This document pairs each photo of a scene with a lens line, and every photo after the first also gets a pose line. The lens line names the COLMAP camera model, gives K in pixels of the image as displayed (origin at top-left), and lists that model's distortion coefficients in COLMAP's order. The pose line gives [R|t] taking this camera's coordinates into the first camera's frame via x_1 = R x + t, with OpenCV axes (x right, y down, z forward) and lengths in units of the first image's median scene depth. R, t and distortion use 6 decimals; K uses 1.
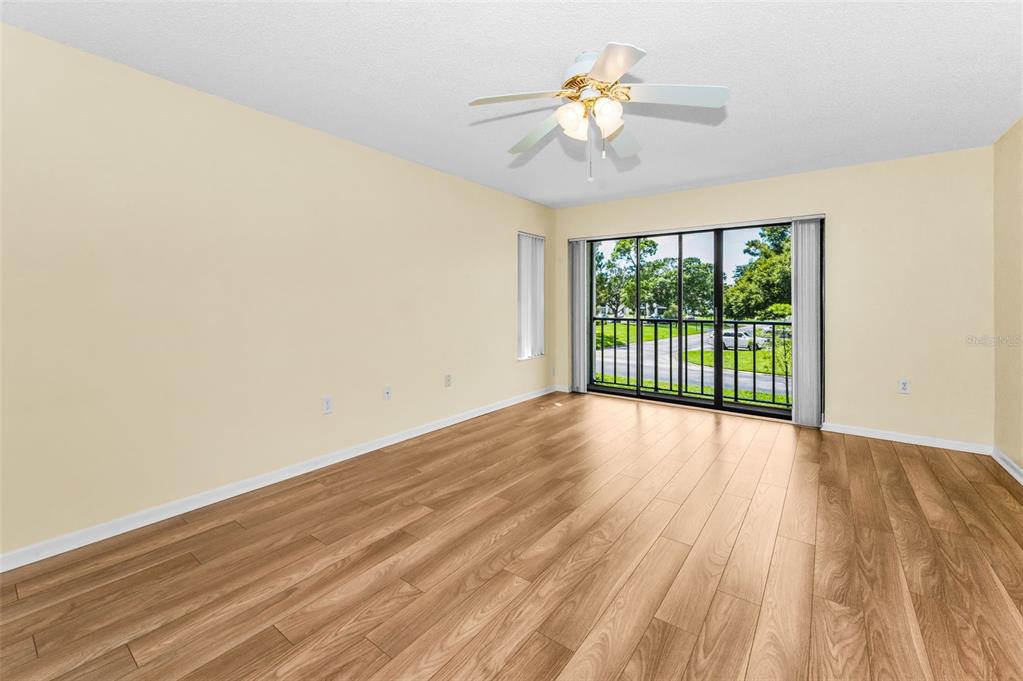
lens RADIAL K [[422.6, 0, 512.9], [0, 422.6, 300.4], [0, 0, 1]] dist [0.001370, 0.000215]
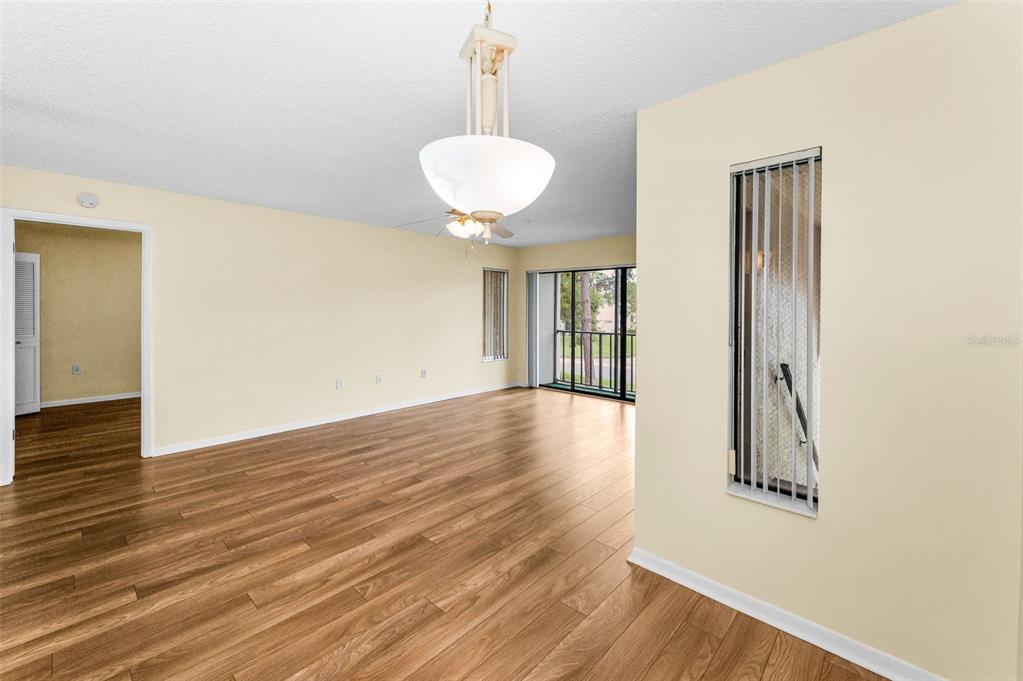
lens RADIAL K [[422.6, 0, 512.9], [0, 422.6, 300.4], [0, 0, 1]] dist [0.001370, 0.000215]
pose [[0.994953, 0.000007, -0.100346, 0.494391], [-0.001931, 0.999816, -0.019085, -0.063916], [0.100327, 0.019183, 0.994770, -0.723476]]
